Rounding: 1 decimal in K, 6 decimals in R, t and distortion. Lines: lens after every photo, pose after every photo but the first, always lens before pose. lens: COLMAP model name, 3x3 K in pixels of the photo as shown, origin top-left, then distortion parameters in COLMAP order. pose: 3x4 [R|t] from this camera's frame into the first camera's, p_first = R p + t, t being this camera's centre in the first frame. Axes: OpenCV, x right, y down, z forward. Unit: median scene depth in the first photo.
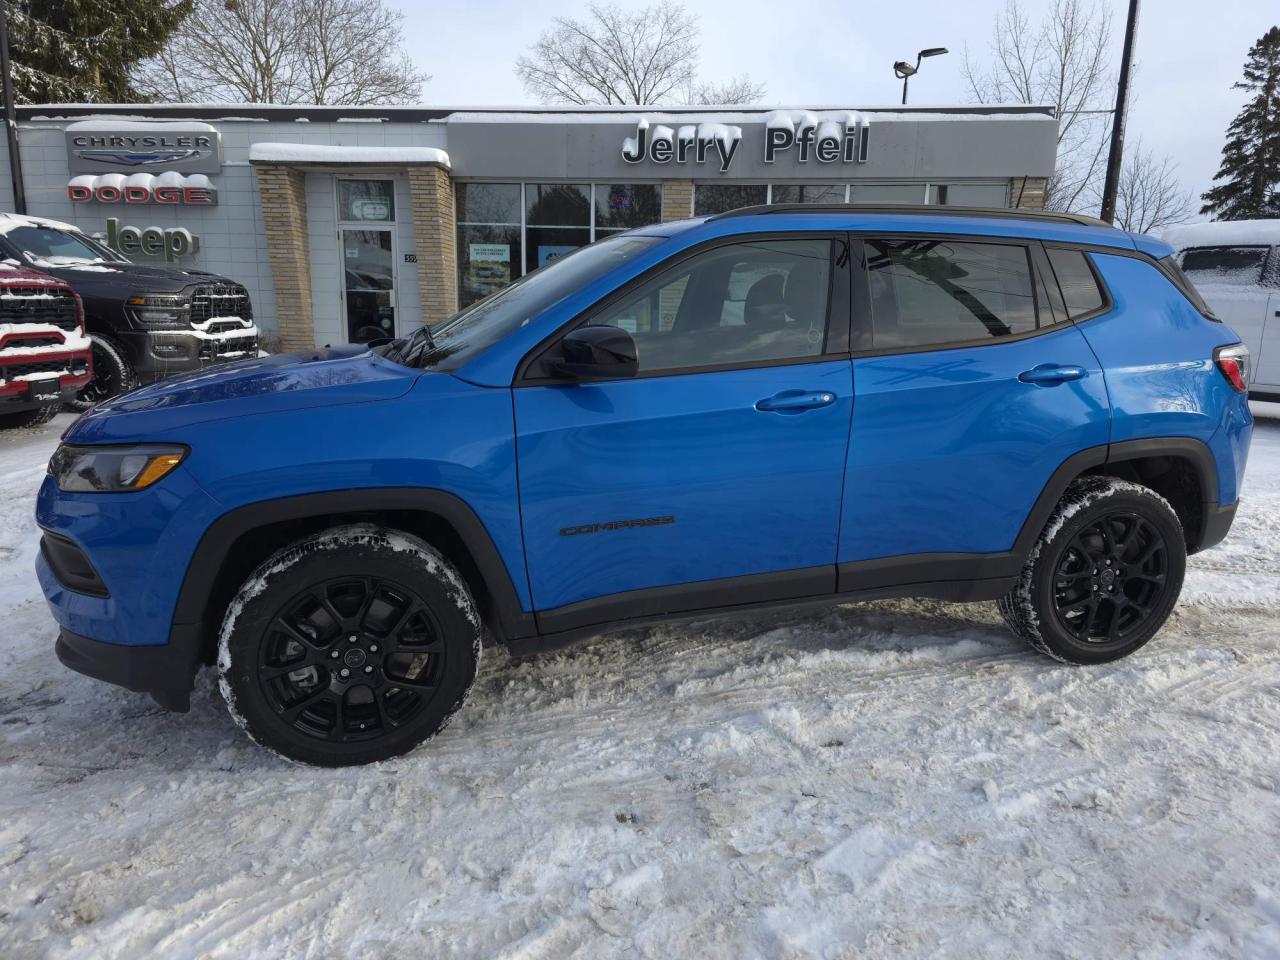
lens RADIAL K [[860.2, 0, 659.7], [0, 860.2, 464.7], [0, 0, 1]] dist [0.062985, -0.055893]
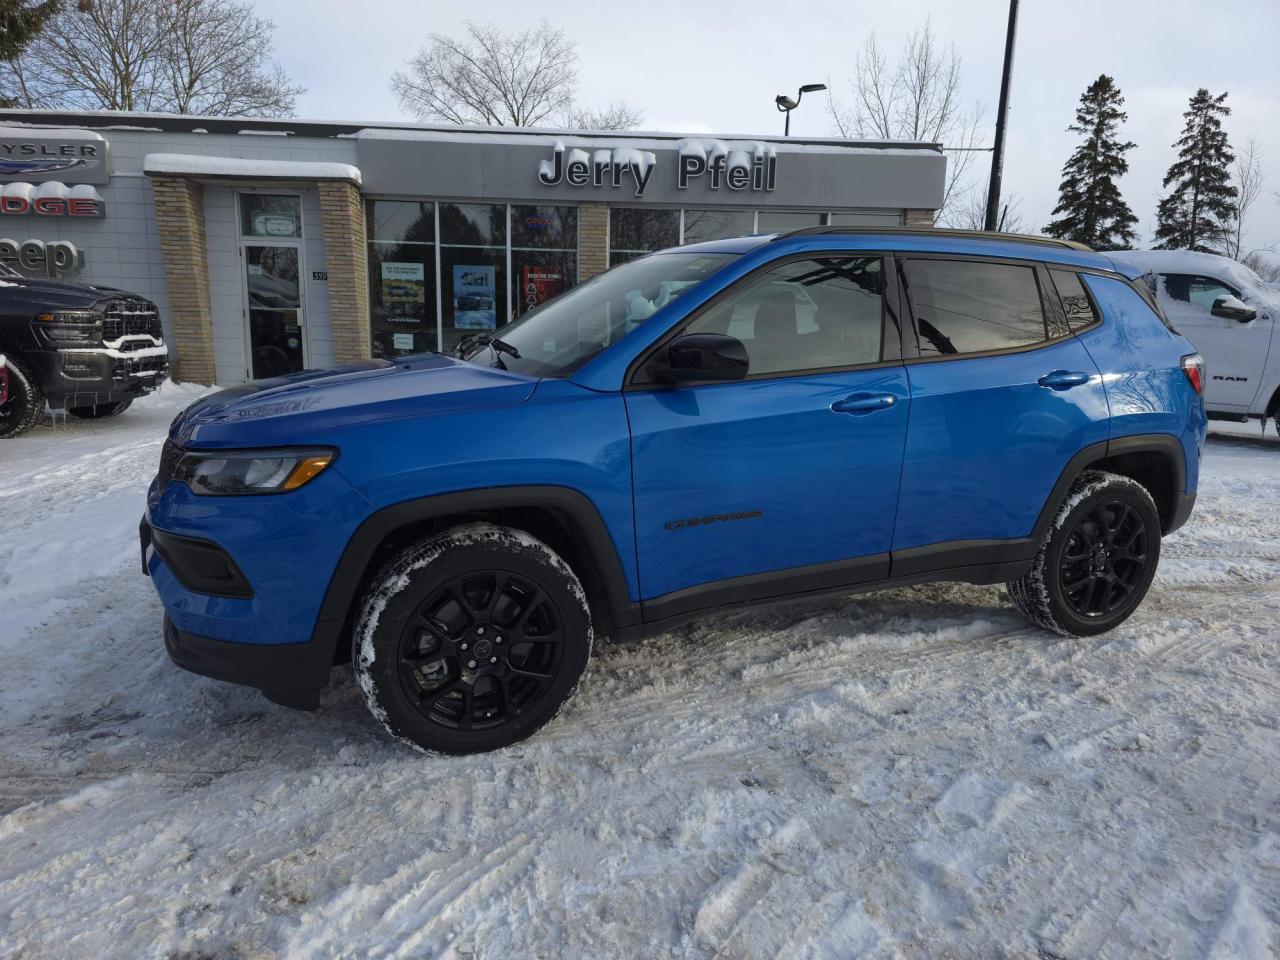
lens RADIAL K [[863.8, 0, 640.0], [0, 863.8, 480.0], [0, 0, 1]] dist [0.061687, -0.054927]
pose [[0.990854, -0.019385, 0.133537, -0.230138], [0.020738, 0.999747, -0.008748, 0.023679], [-0.133333, 0.011437, 0.991005, -0.052707]]
